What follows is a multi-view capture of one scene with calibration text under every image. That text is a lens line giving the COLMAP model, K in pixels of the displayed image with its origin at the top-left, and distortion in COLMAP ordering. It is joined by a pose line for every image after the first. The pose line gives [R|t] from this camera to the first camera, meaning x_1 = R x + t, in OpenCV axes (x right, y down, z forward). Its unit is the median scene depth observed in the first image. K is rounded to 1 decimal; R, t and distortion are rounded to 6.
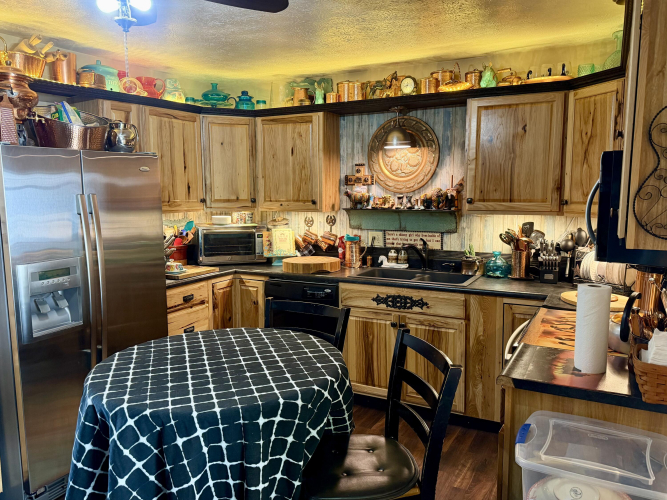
lens RADIAL K [[514.6, 0, 329.1], [0, 514.6, 250.7], [0, 0, 1]] dist [0.075039, -0.049374]
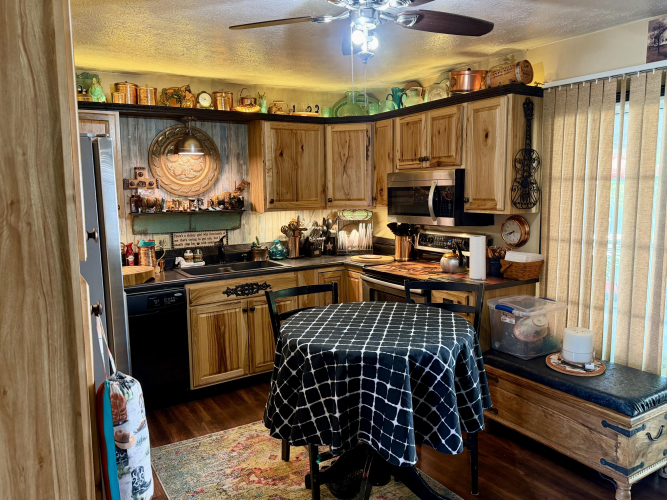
lens RADIAL K [[514.6, 0, 333.3], [0, 514.6, 252.7], [0, 0, 1]] dist [0.075039, -0.049374]
pose [[0.500848, -0.113393, 0.858075, -0.740524], [0.120818, 0.990834, 0.060416, -0.028717], [-0.857061, 0.073412, 0.509957, 0.232633]]
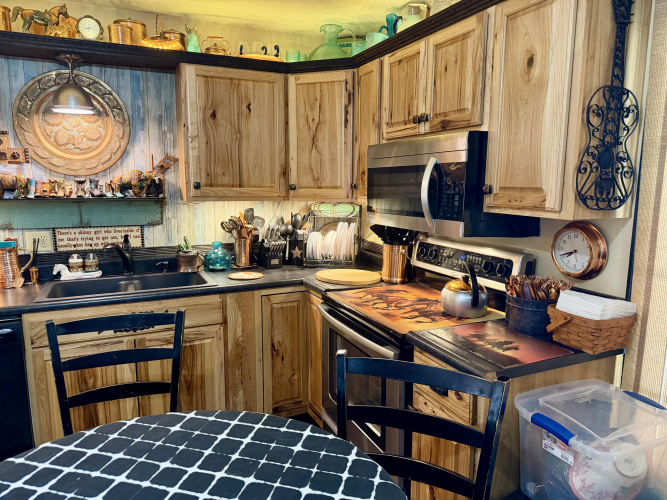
lens RADIAL K [[472.4, 0, 334.5], [0, 472.4, 254.2], [0, 0, 1]] dist [0.042124, -0.060276]
pose [[0.595875, -0.115583, 0.794716, -0.221973], [0.090202, 0.992959, 0.076783, -0.023474], [-0.797996, 0.025932, 0.602105, 0.349521]]
